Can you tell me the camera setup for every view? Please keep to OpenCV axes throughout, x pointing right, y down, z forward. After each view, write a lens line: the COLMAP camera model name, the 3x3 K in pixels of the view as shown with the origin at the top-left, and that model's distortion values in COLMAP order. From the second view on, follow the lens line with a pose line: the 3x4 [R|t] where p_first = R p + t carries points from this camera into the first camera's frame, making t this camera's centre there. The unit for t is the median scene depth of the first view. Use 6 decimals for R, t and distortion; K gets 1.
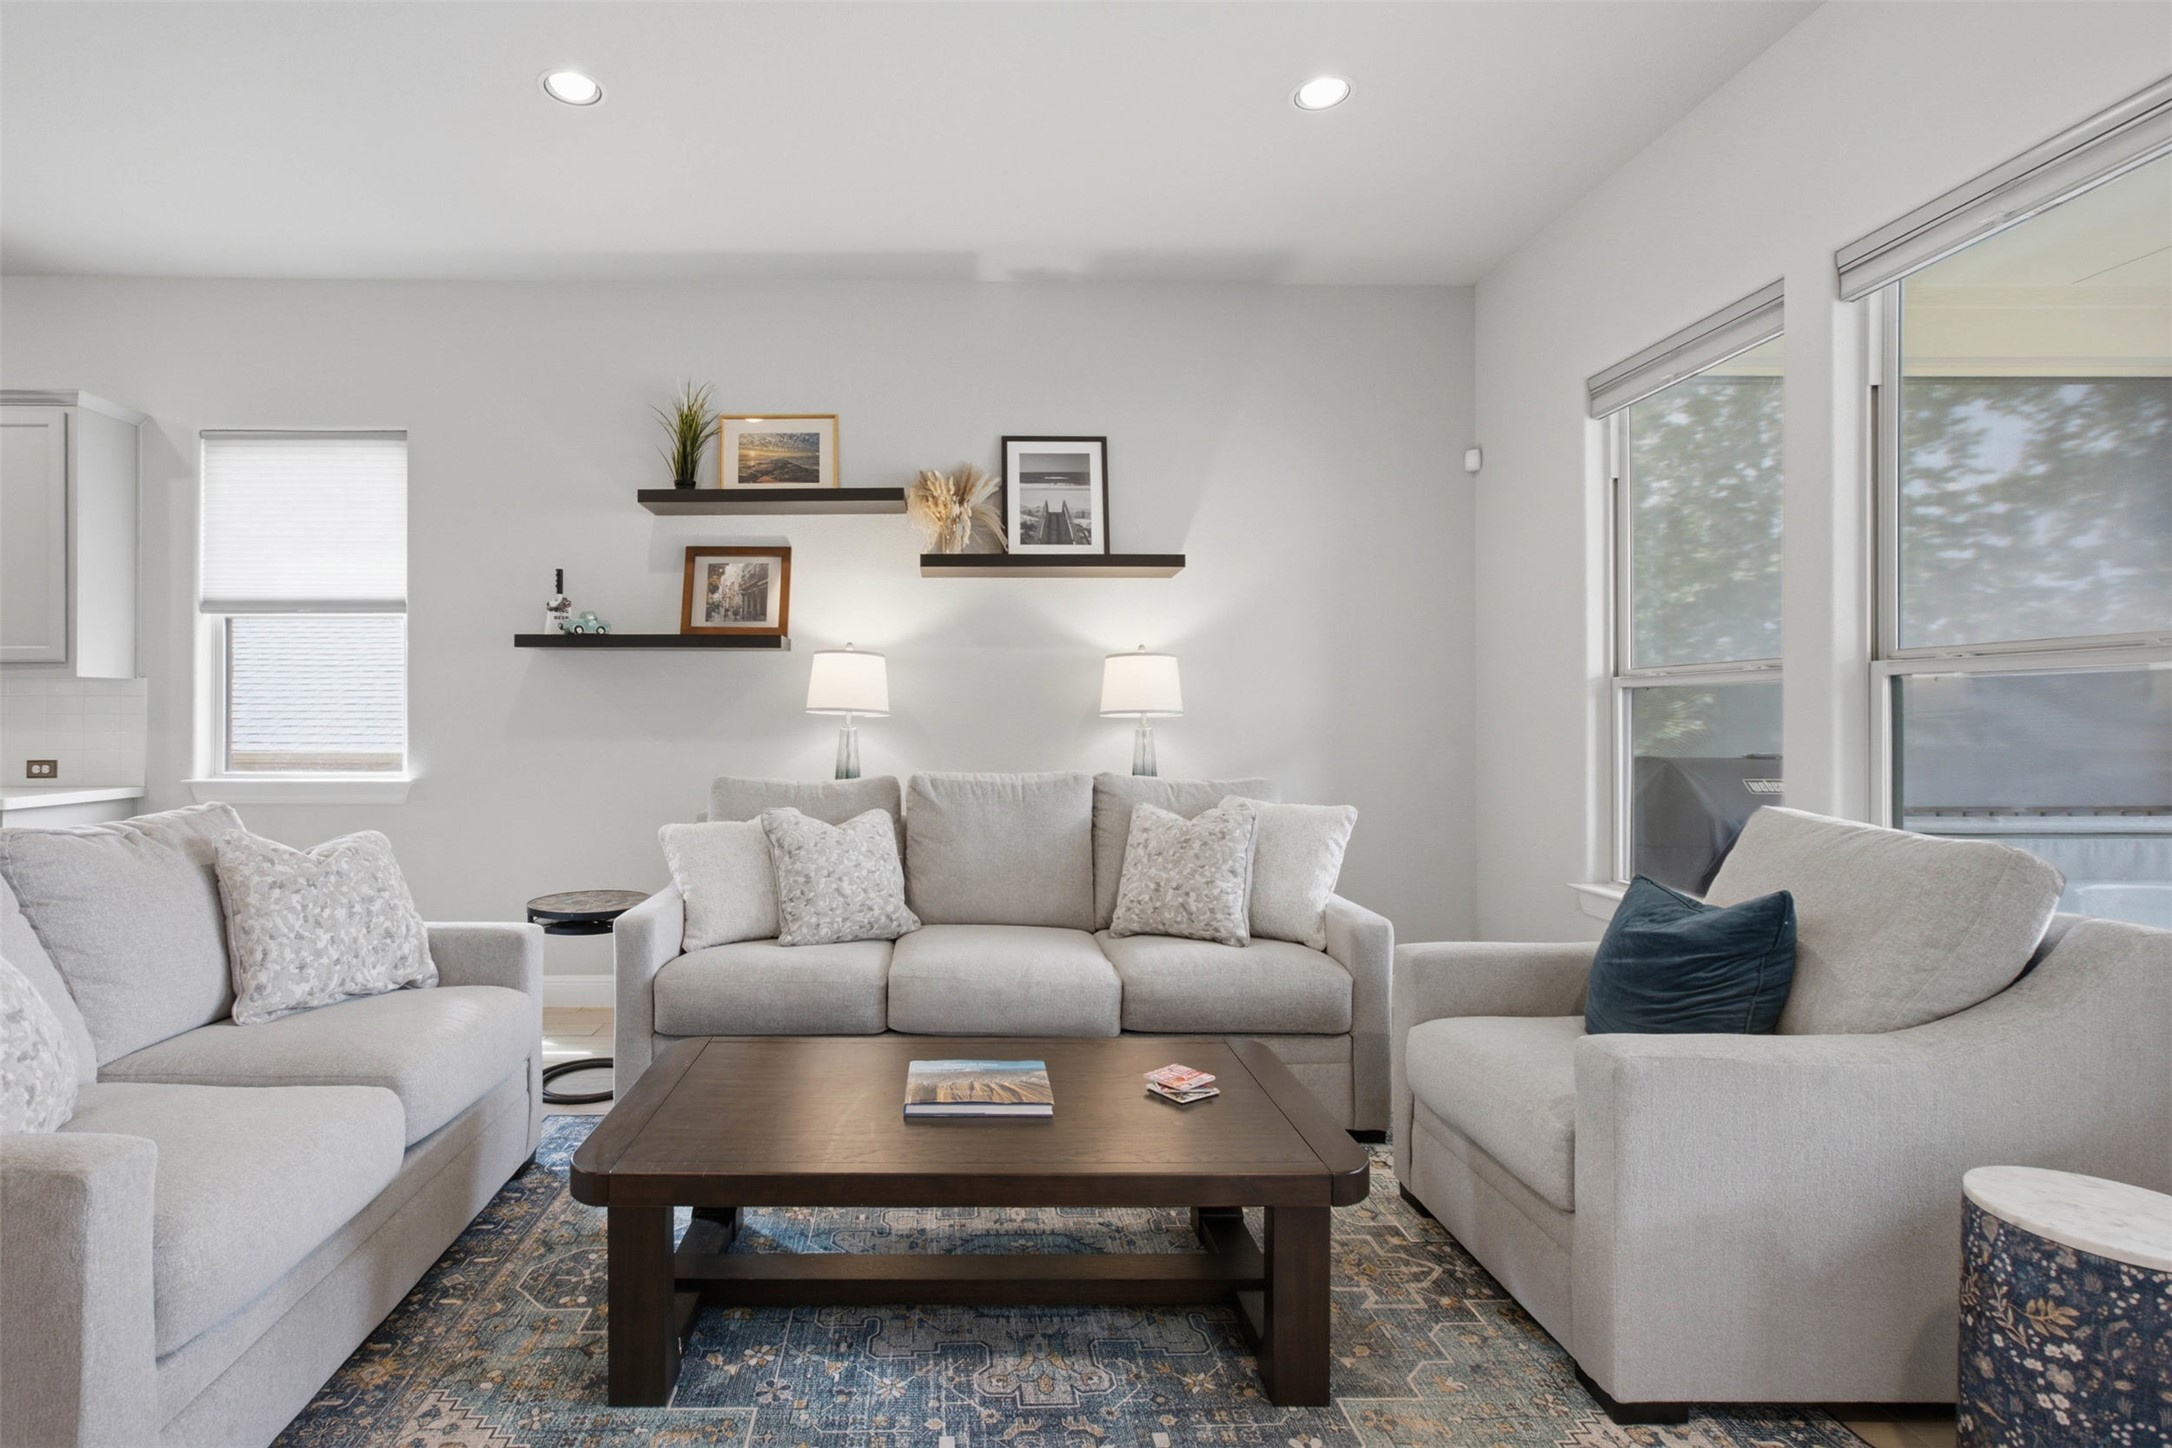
lens RADIAL K [[1015.6, 0, 1086.0], [0, 1015.6, 724.0], [0, 0, 1]] dist [-0.015770, 0.005545]
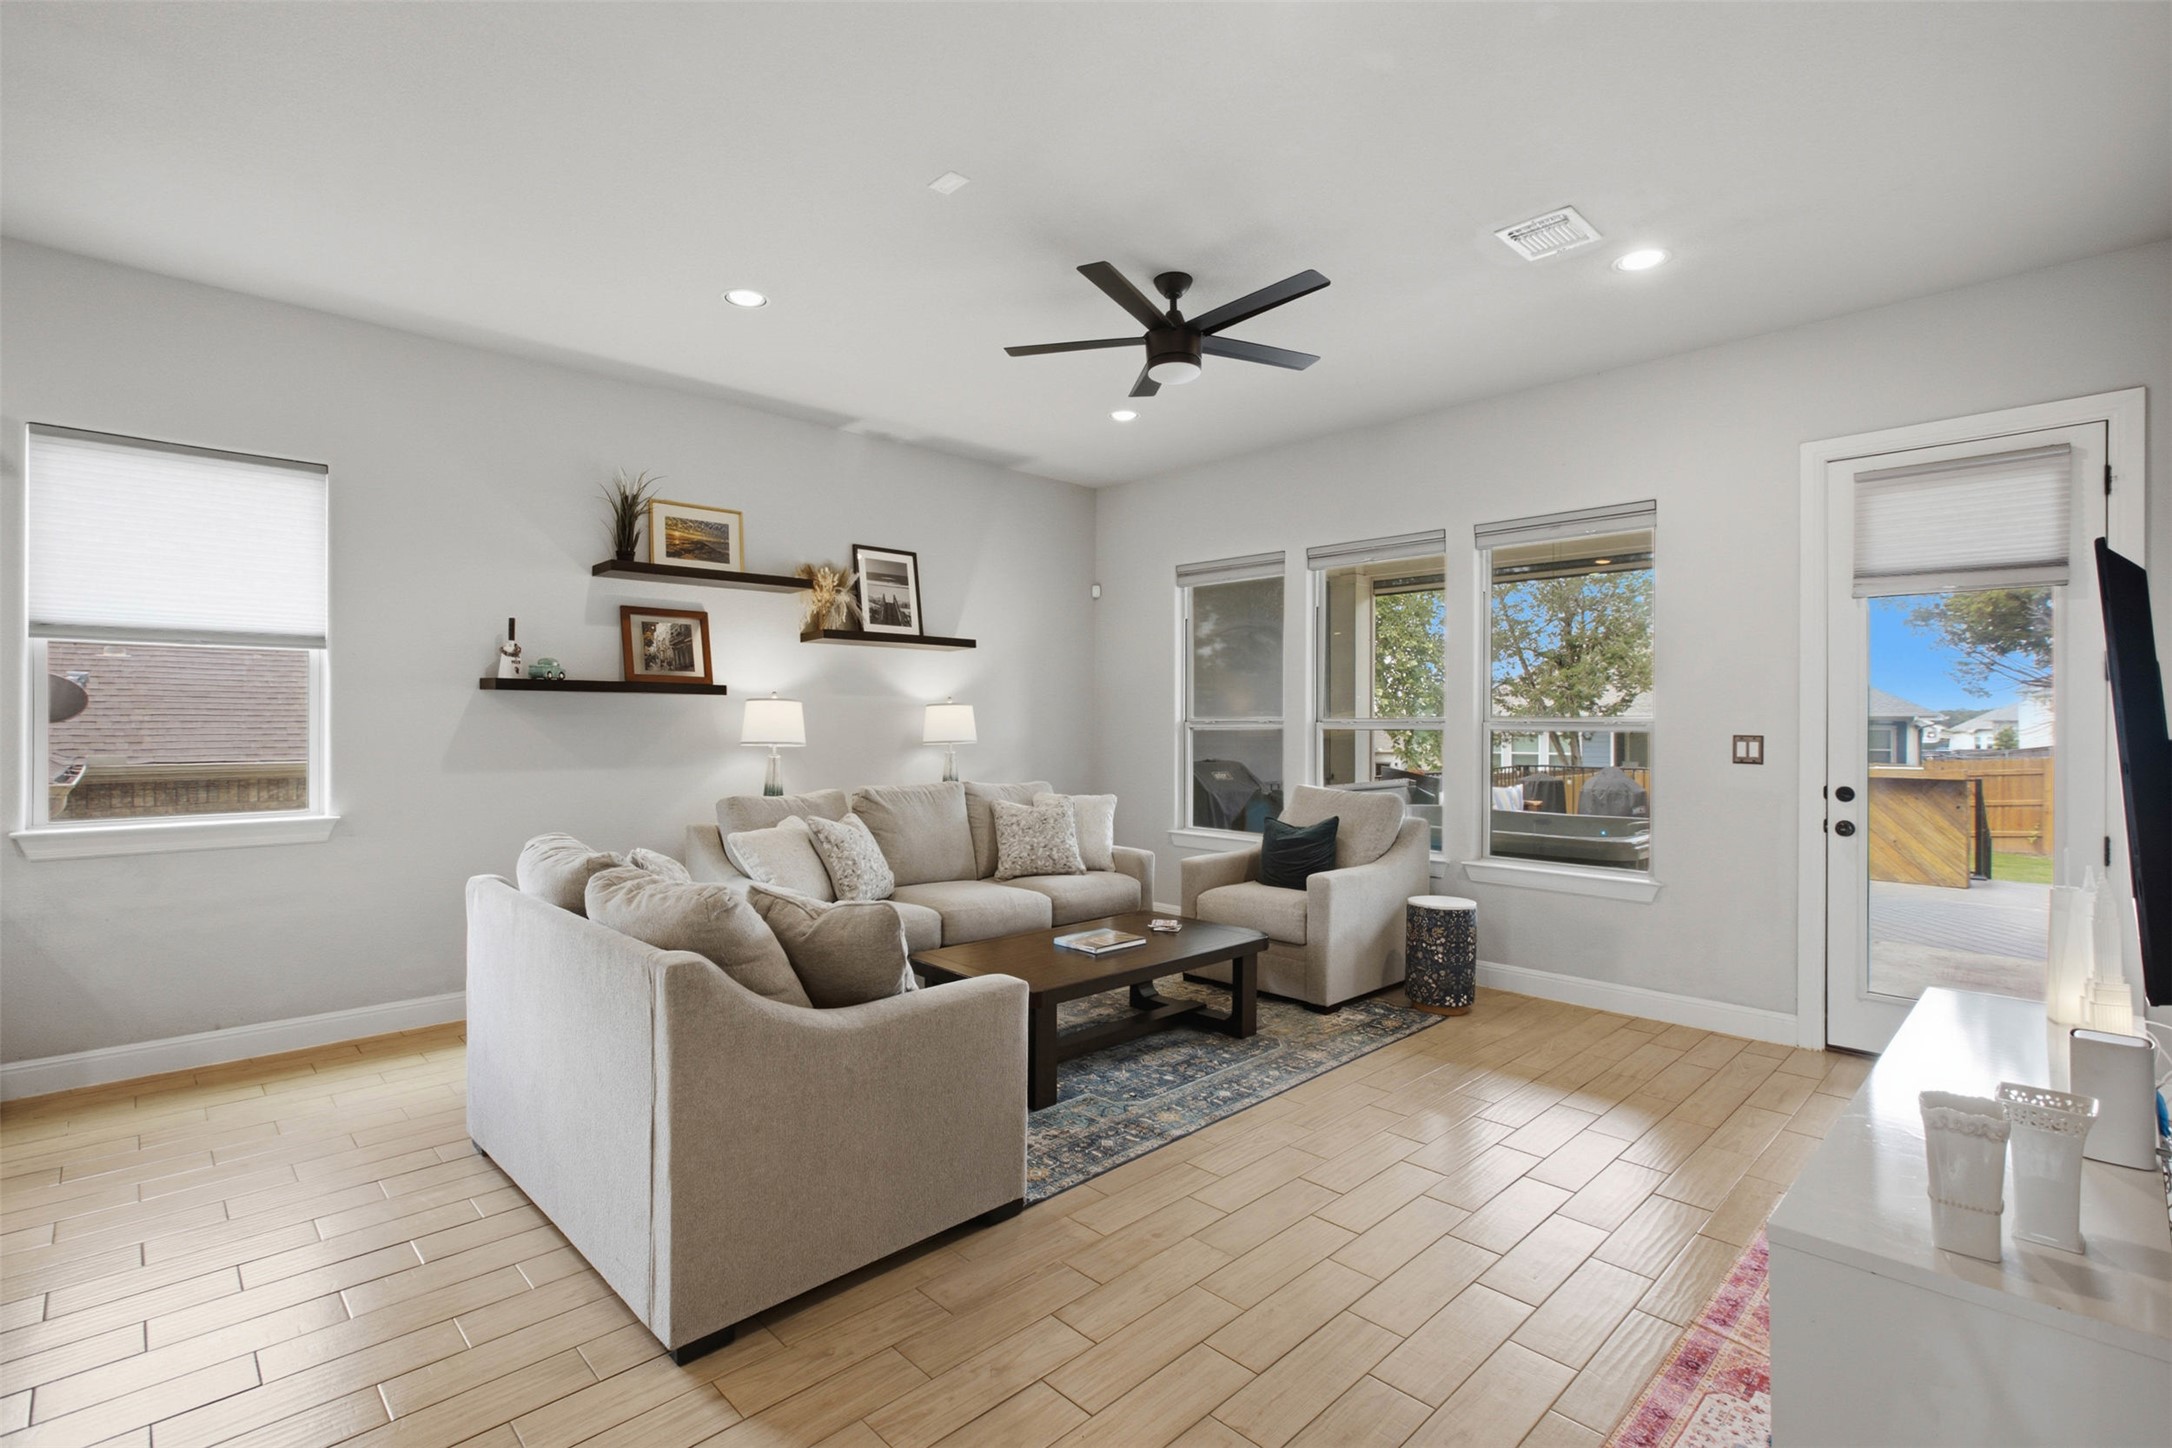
lens RADIAL K [[1015.6, 0, 1086.0], [0, 1015.6, 724.0], [0, 0, 1]] dist [-0.015770, 0.005545]
pose [[0.722100, -0.000507, 0.691788, -0.828220], [-0.001357, 0.999997, 0.002150, -0.040146], [-0.691787, -0.002491, 0.722097, -0.233039]]
